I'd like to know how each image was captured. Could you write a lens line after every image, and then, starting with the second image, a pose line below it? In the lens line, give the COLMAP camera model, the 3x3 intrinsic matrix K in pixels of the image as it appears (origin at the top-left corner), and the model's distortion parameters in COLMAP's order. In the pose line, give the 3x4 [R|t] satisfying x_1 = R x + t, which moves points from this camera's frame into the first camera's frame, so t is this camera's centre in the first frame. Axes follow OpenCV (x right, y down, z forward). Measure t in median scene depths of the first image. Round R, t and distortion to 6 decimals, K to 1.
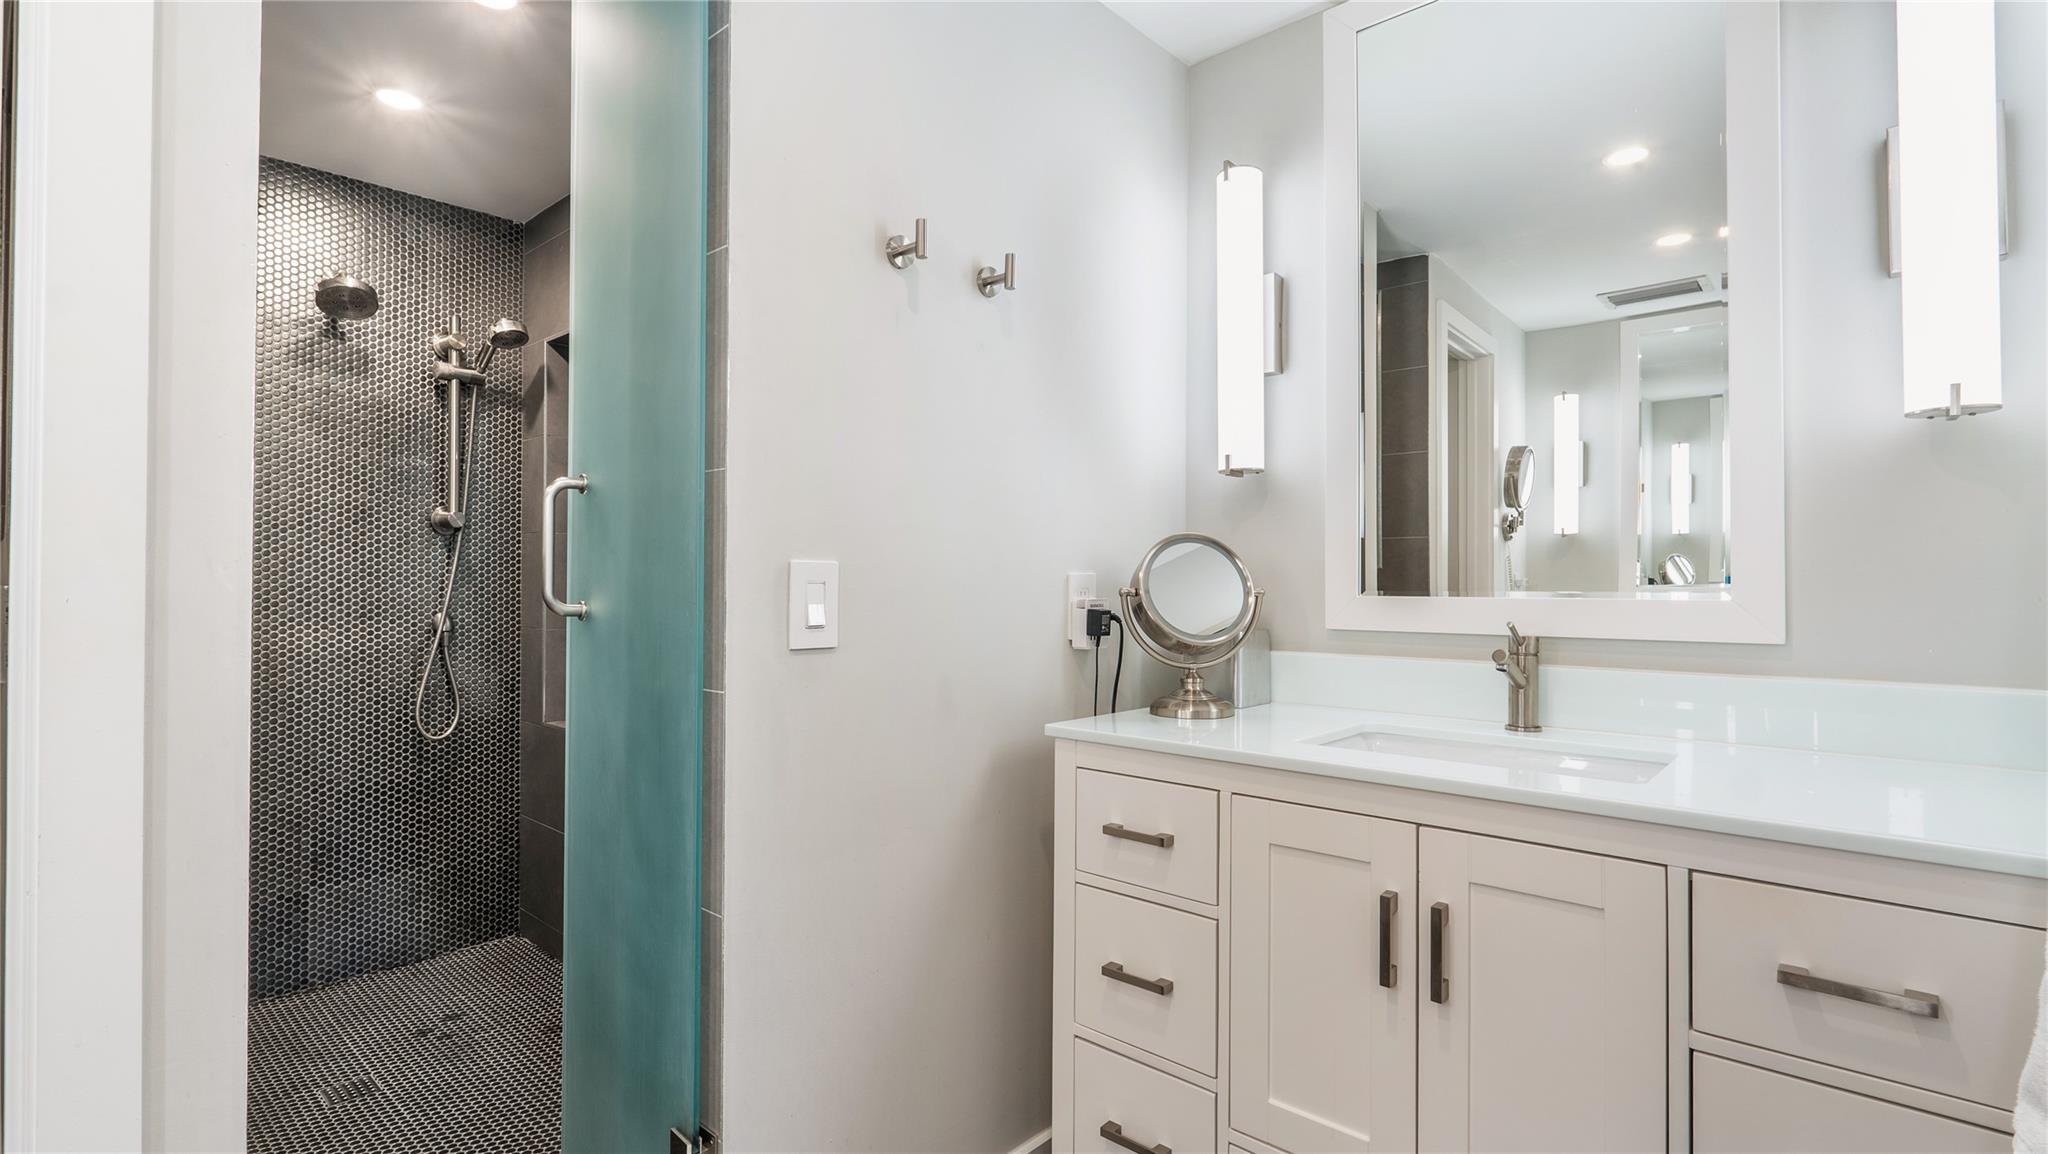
lens RADIAL K [[949.4, 0, 1030.7], [0, 949.4, 576.6], [0, 0, 1]] dist [-0.009382, 0.001498]
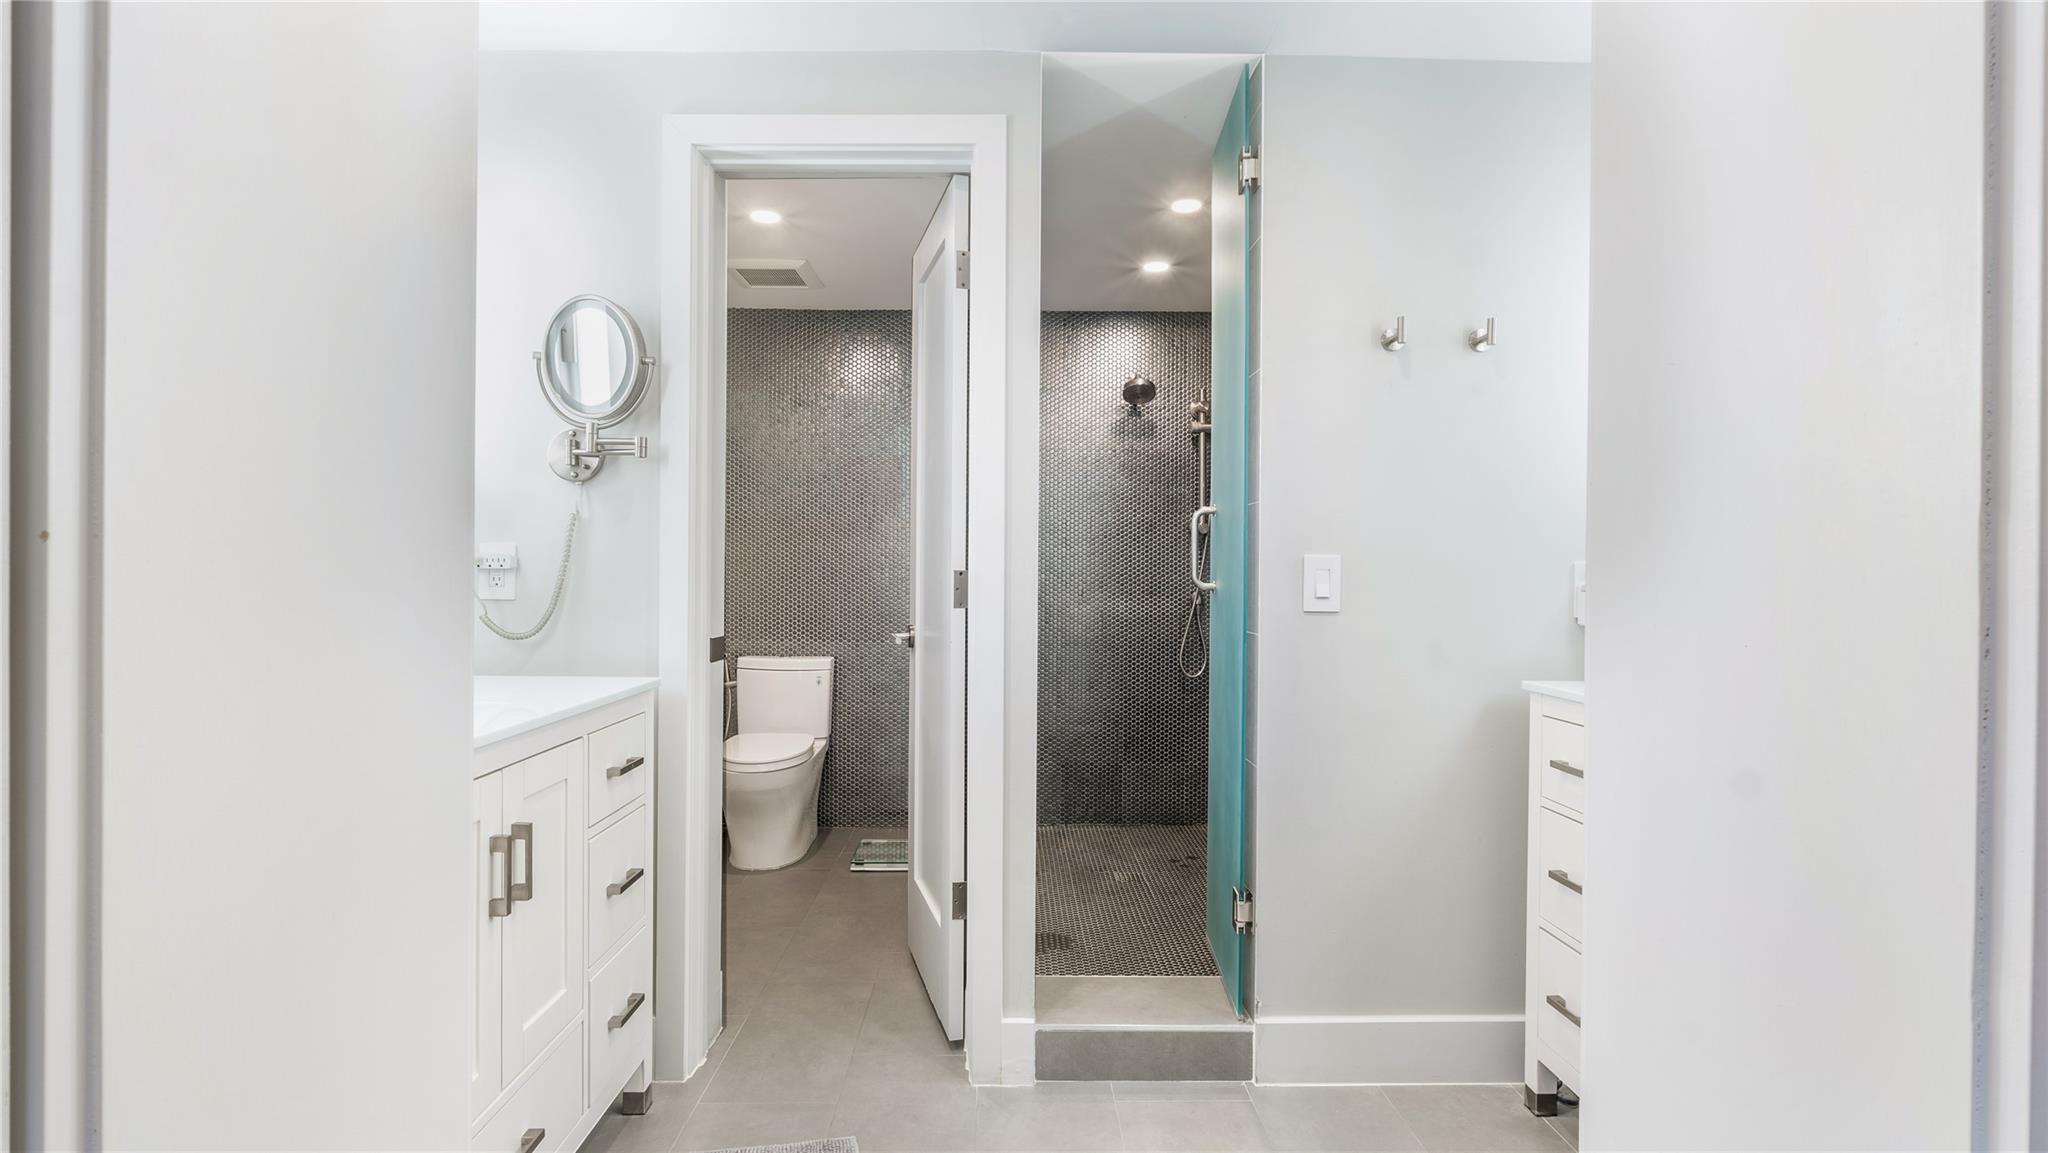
lens RADIAL K [[948.8, 0, 1013.5], [0, 948.8, 577.3], [0, 0, 1]] dist [-0.007781, 0.000930]
pose [[0.673024, 0.004785, -0.739605, 0.288005], [0.002574, 0.999958, 0.008811, 0.001916], [0.739616, -0.007834, 0.672983, -0.209813]]
